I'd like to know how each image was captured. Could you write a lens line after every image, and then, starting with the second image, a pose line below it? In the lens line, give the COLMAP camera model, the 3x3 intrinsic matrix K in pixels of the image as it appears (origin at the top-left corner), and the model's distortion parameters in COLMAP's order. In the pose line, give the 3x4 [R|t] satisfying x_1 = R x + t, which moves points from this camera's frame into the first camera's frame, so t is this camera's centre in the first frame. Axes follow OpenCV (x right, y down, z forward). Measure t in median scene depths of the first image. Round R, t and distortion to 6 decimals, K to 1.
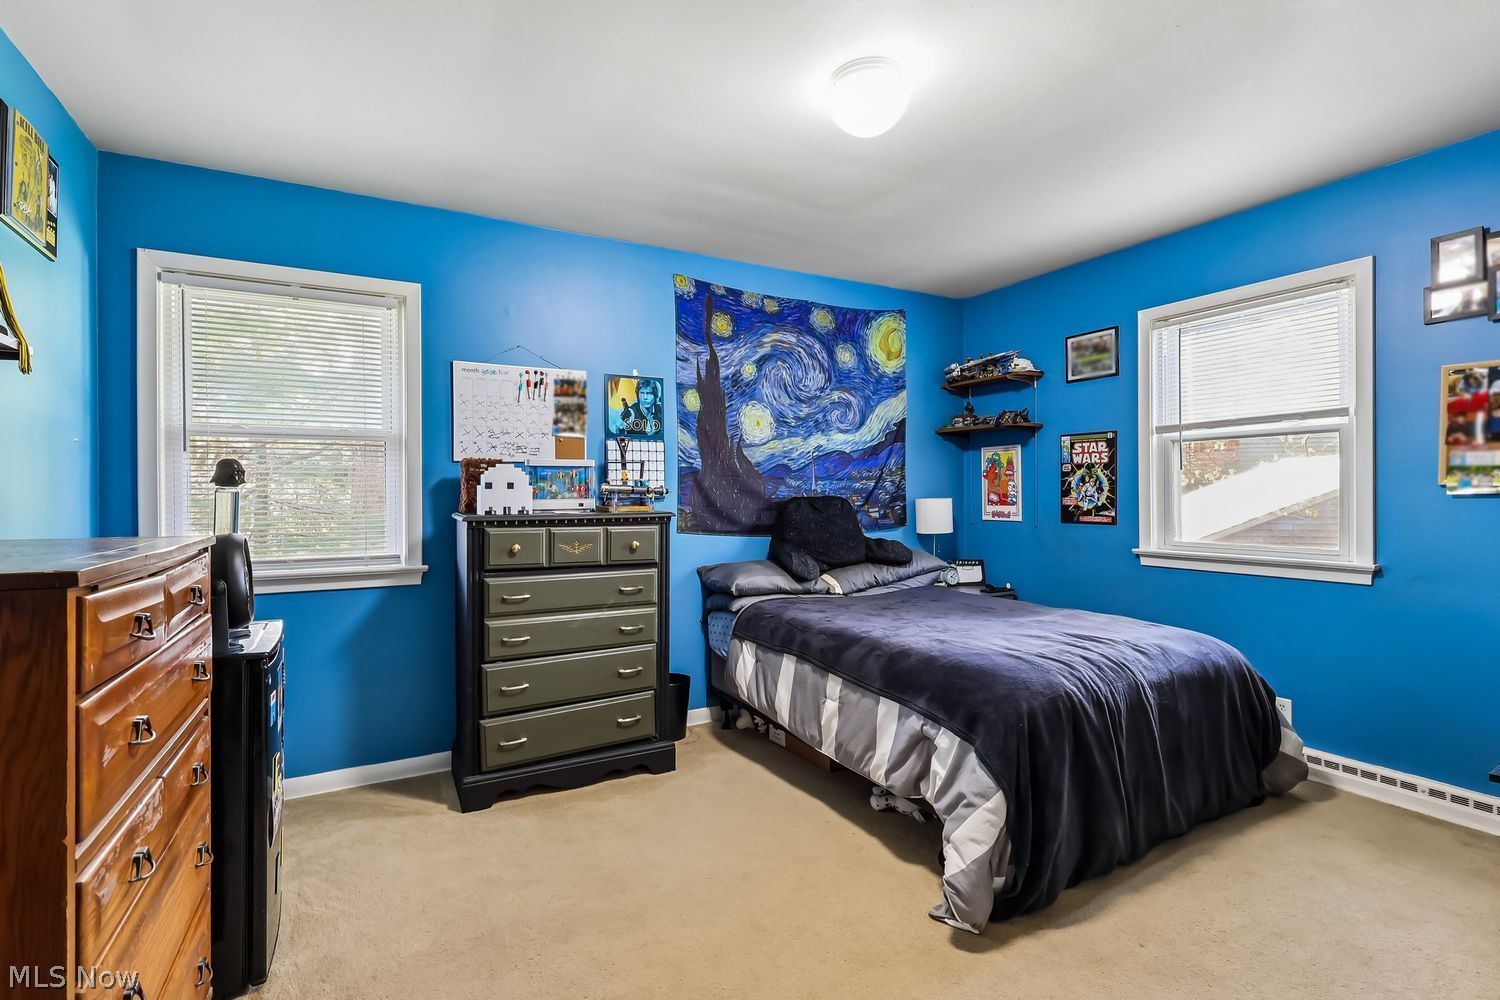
lens RADIAL K [[708.2, 0, 748.0], [0, 708.2, 498.9], [0, 0, 1]] dist [-0.003110, 0.001868]
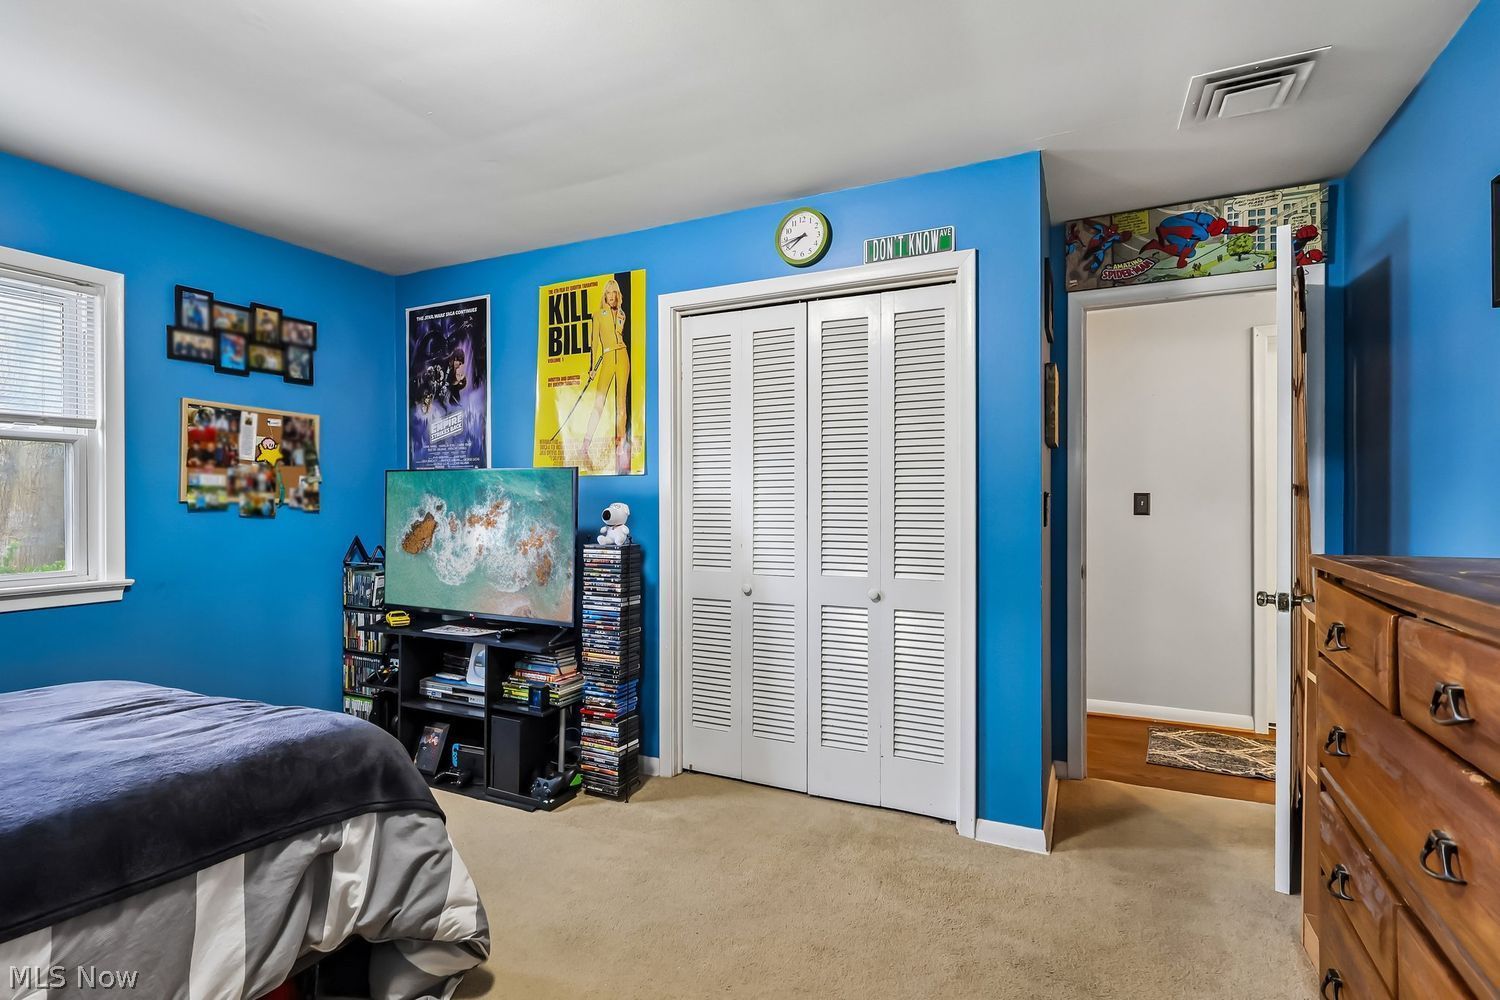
lens RADIAL K [[708.2, 0, 755.4], [0, 708.2, 493.4], [0, 0, 1]] dist [-0.003110, 0.001868]
pose [[-0.572979, 0.012884, 0.819469, -0.505042], [0.011630, 0.999904, -0.007590, -0.013123], [-0.819488, 0.005181, -0.573073, 0.908145]]
